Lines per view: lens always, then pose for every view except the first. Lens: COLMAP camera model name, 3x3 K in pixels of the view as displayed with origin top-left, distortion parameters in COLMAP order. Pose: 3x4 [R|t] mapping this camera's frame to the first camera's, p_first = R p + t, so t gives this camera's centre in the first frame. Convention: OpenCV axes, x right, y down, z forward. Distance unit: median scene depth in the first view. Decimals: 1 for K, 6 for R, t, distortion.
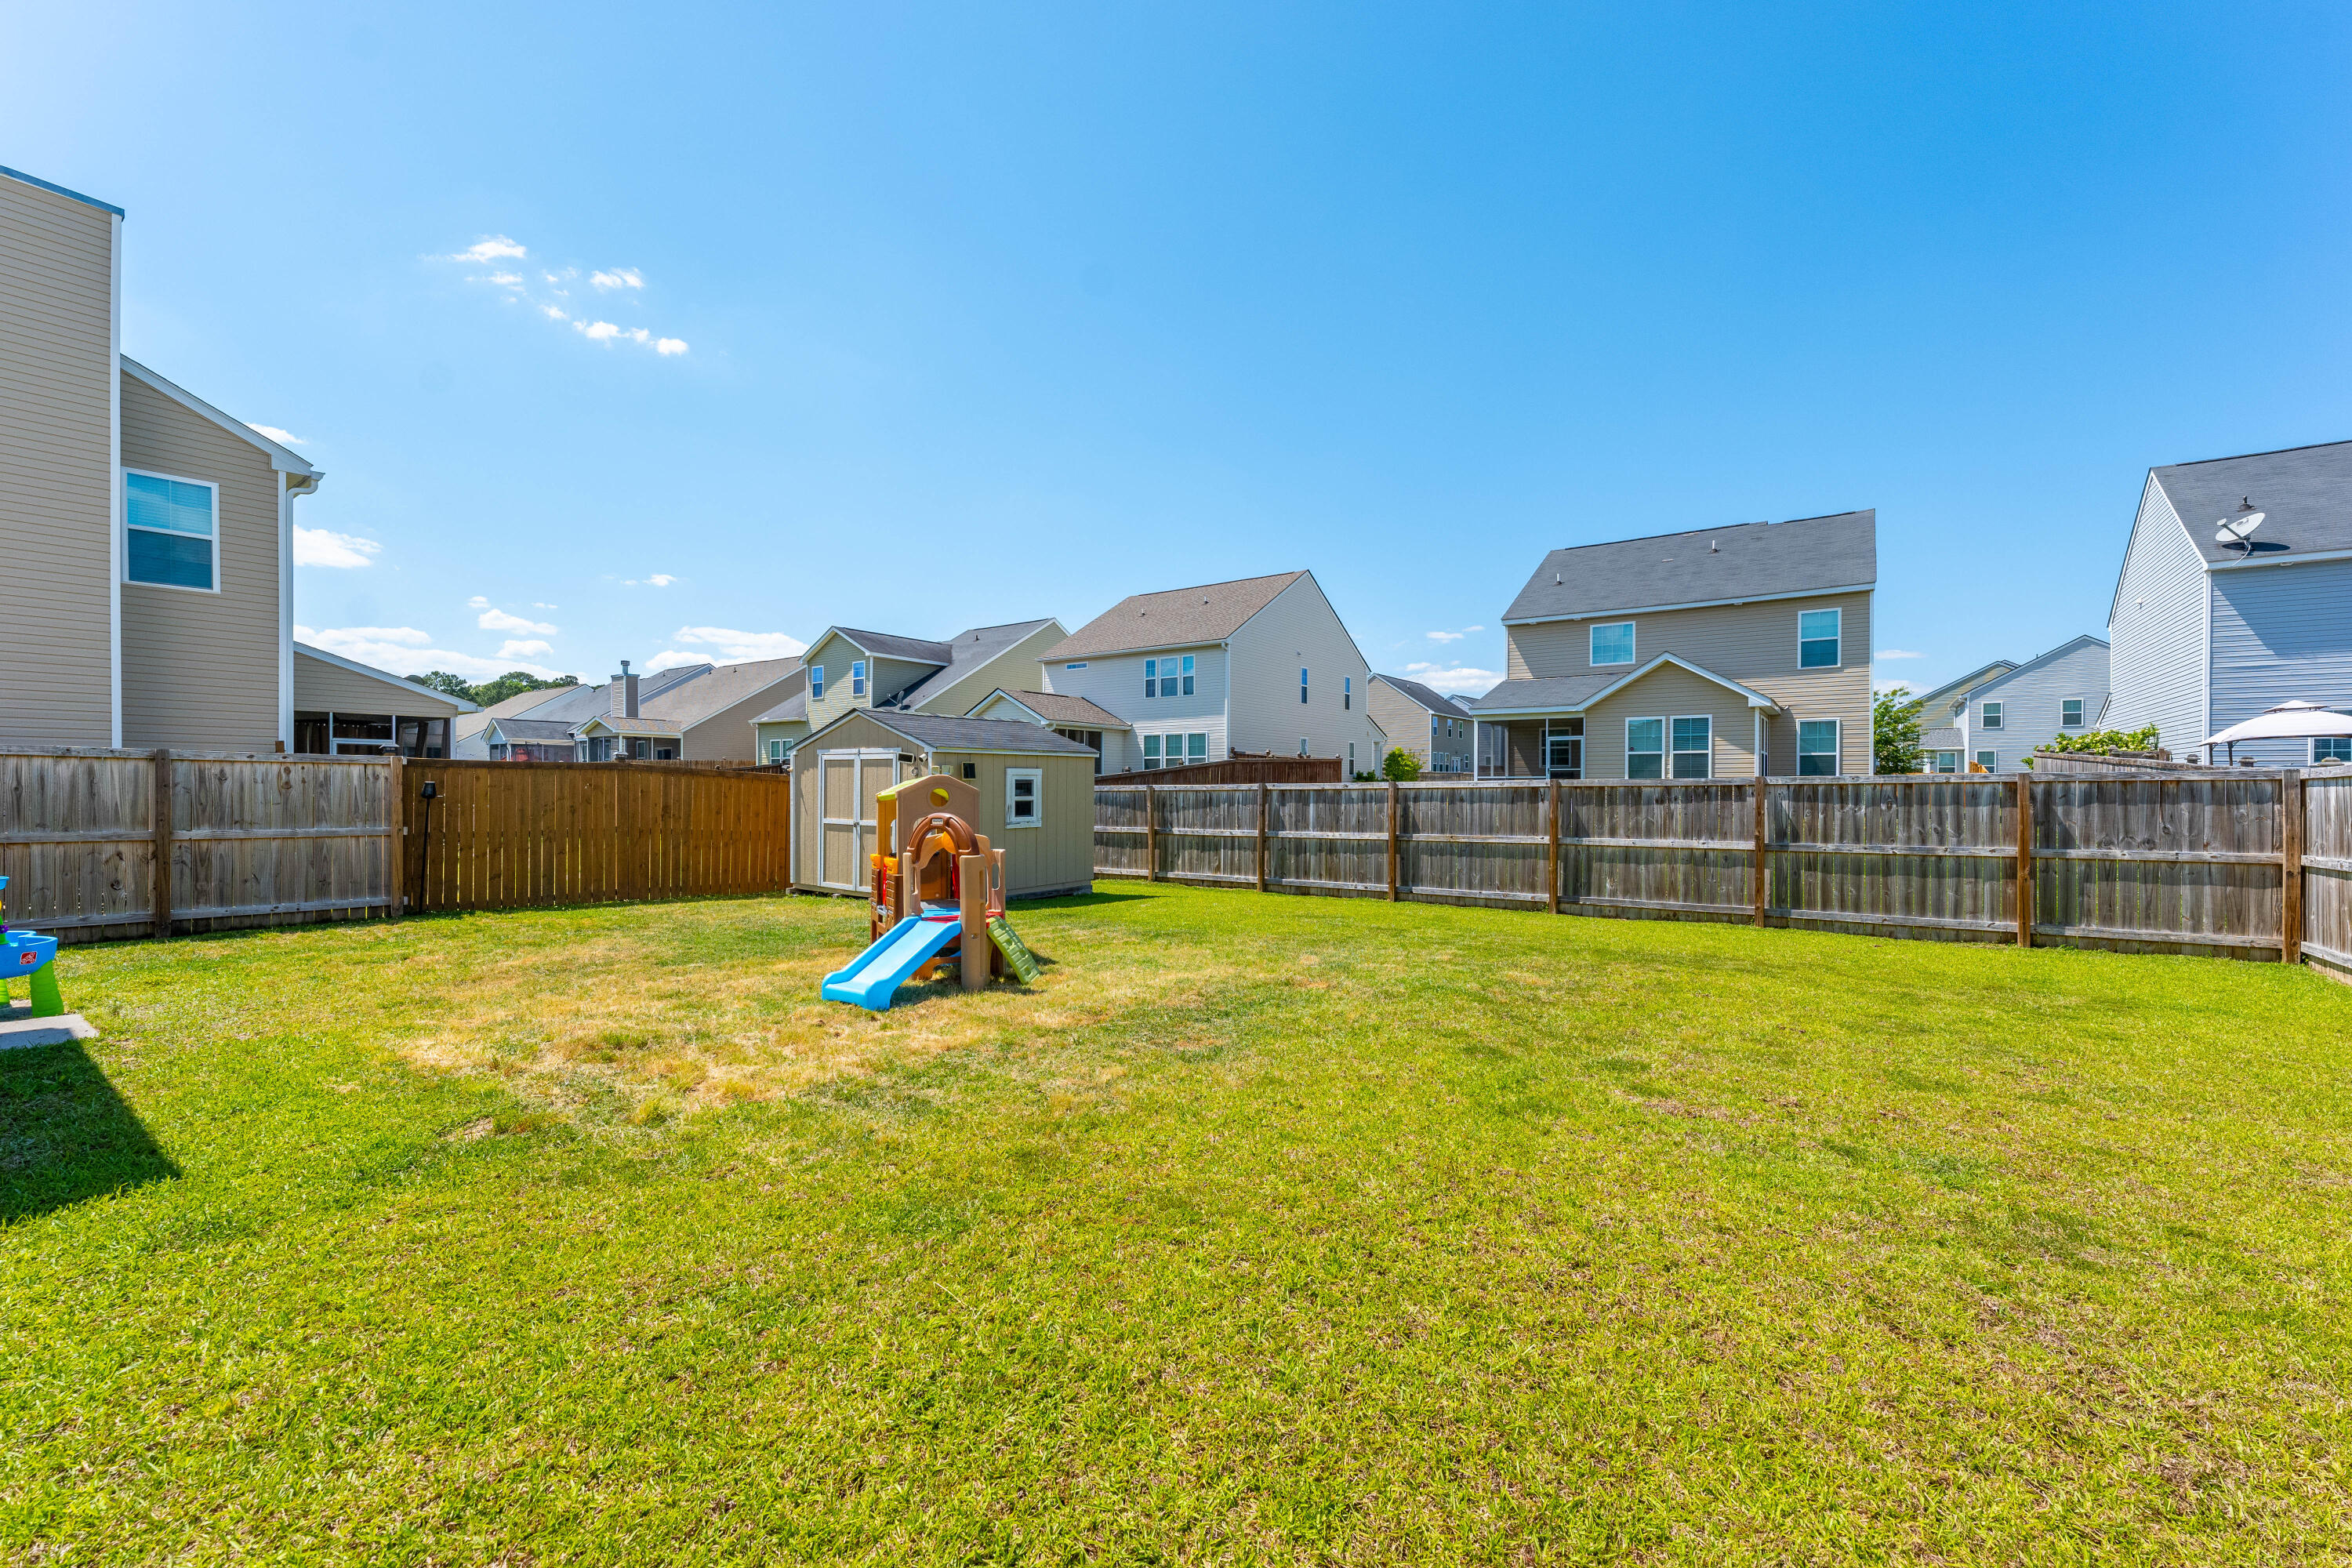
lens RADIAL K [[947.1, 0, 1176.0], [0, 947.1, 784.0], [0, 0, 1]] dist [0.008231, -0.000052]
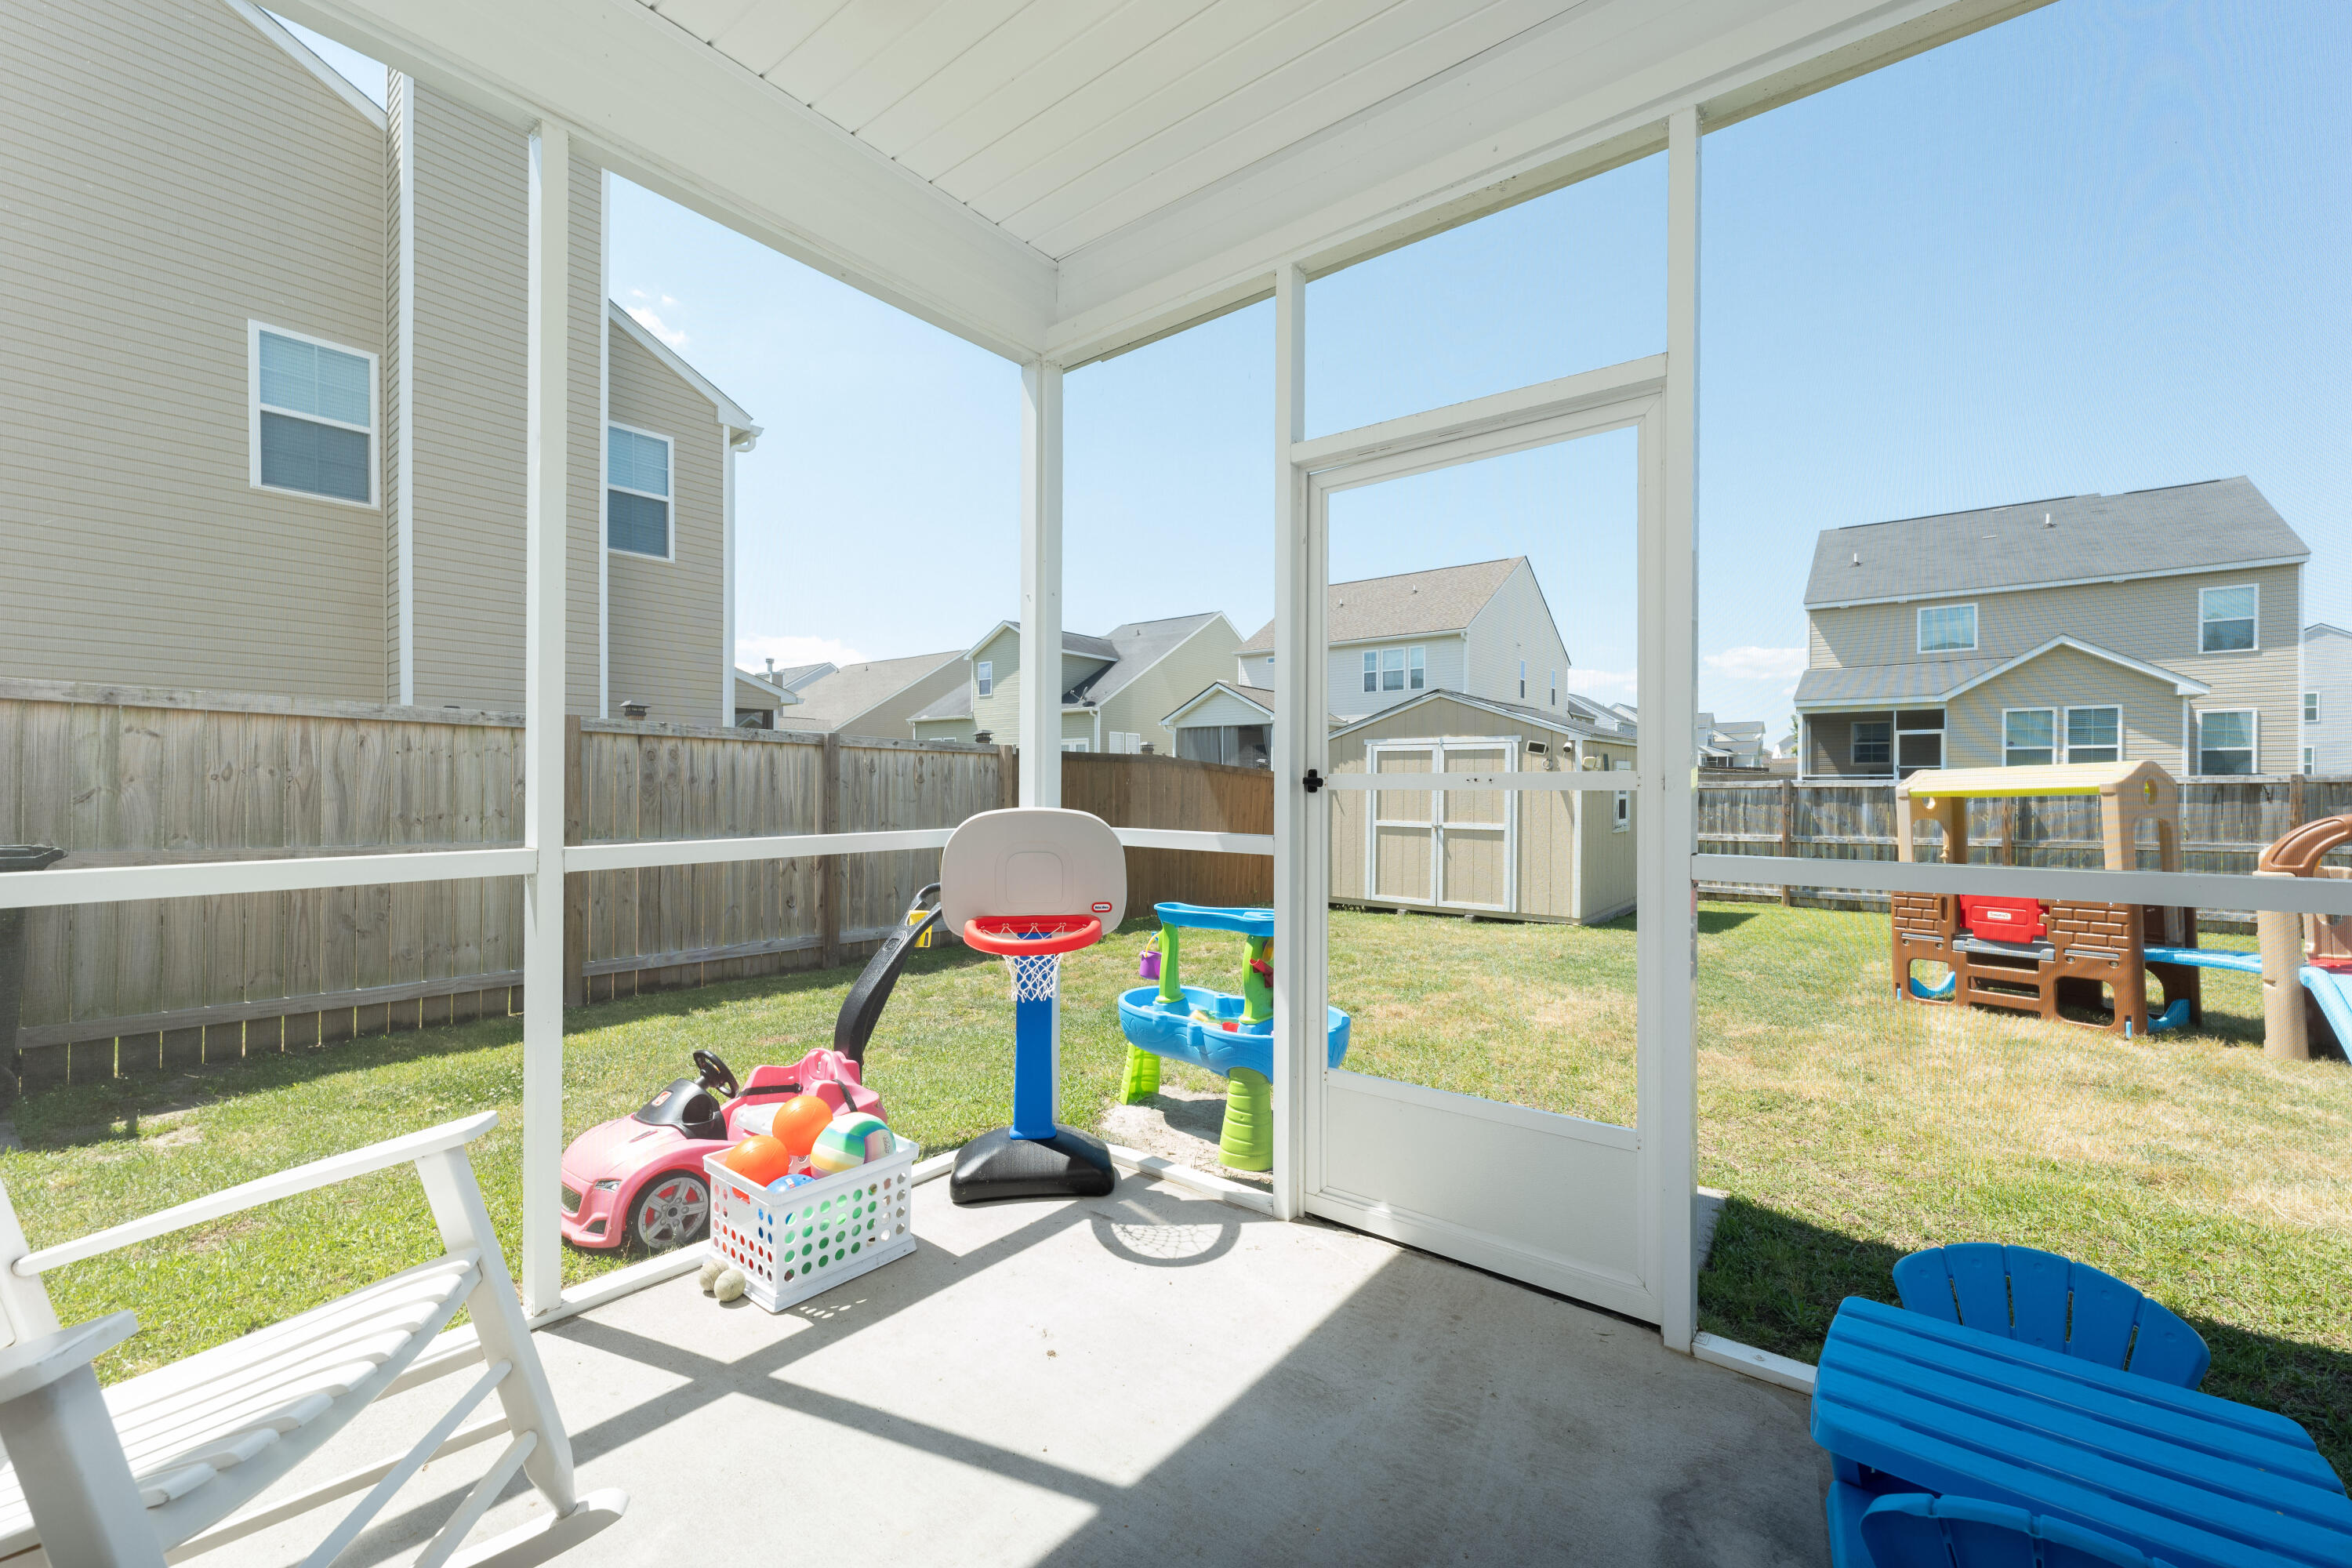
lens RADIAL K [[950.8, 0, 1176.0], [0, 950.8, 784.0], [0, 0, 1]] dist [0.005461, -0.000048]
pose [[0.999581, -0.000316, -0.028936, -0.519561], [0.000246, 0.999997, -0.002434, 0.005915], [0.028937, 0.002426, 0.999578, 0.142400]]
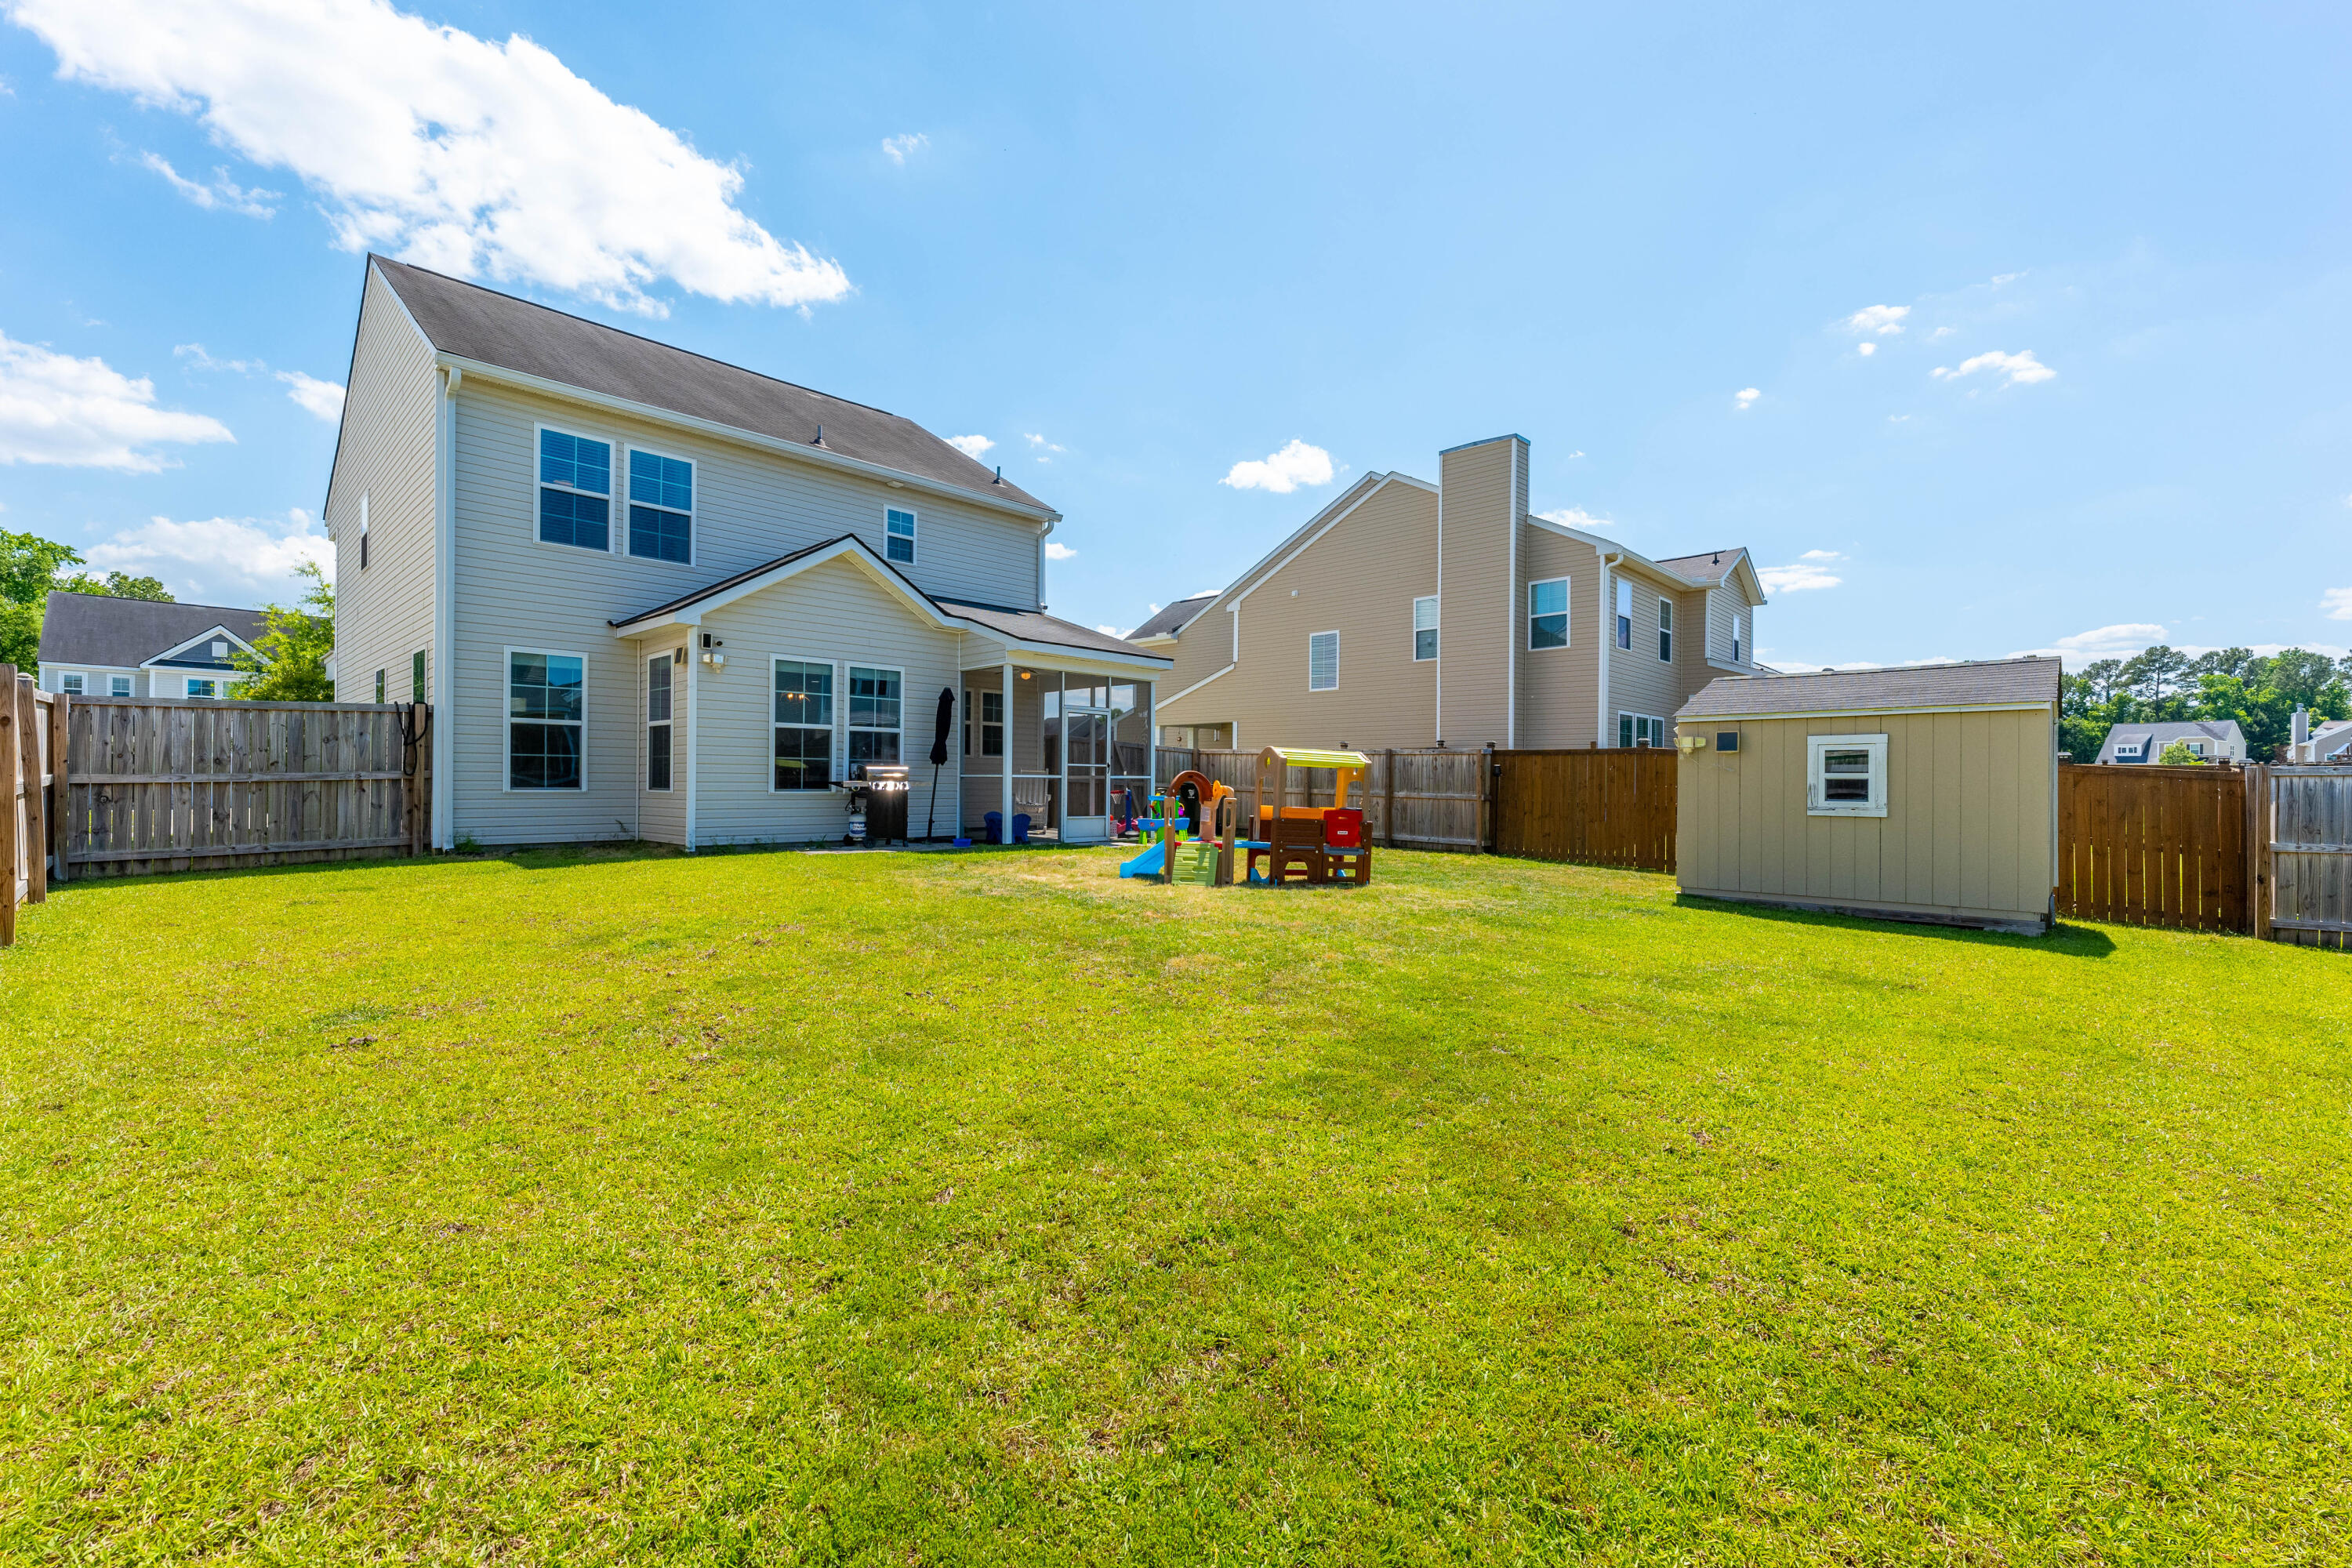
lens RADIAL K [[950.8, 0, 1176.0], [0, 950.8, 784.0], [0, 0, 1]] dist [0.005461, -0.000048]
pose [[-0.117849, 0.001981, -0.993030, 0.605672], [-0.006805, 0.999973, 0.002803, 0.021820], [0.993008, 0.007088, -0.117833, 0.554650]]
